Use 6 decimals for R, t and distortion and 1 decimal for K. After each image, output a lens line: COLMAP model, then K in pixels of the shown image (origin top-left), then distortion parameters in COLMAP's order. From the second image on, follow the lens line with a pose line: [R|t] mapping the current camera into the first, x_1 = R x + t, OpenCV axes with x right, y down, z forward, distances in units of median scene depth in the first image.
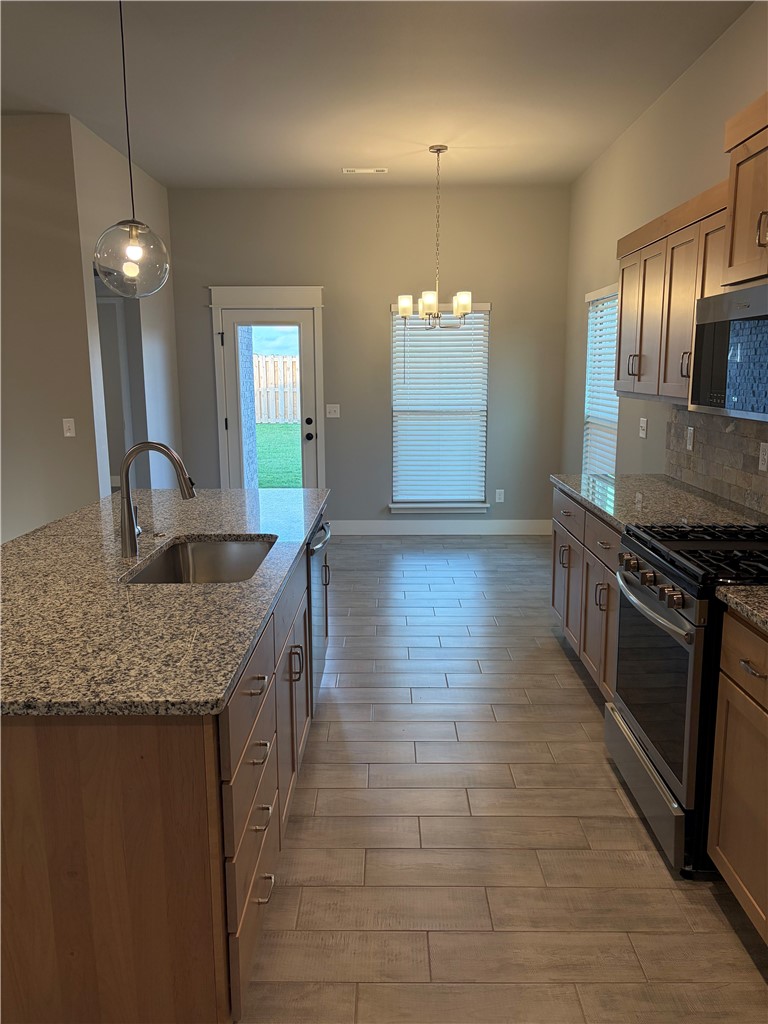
lens RADIAL K [[776.8, 0, 367.2], [0, 776.8, 529.4], [0, 0, 1]] dist [0.076915, -0.353437]
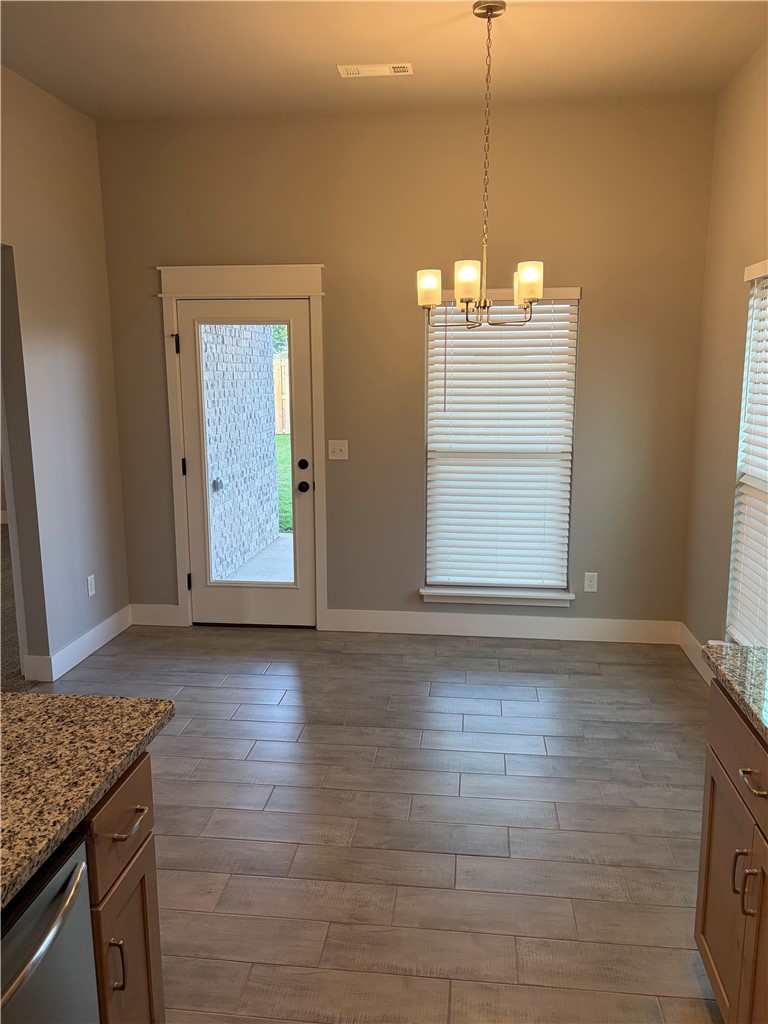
lens RADIAL K [[769.9, 0, 384.0], [0, 769.9, 512.0], [0, 0, 1]] dist [0.002411, -0.031929]
pose [[0.995239, 0.020460, -0.095292, 0.061043], [-0.022357, 0.999572, -0.018877, -0.089501], [0.094865, 0.020917, 0.995270, 0.355600]]
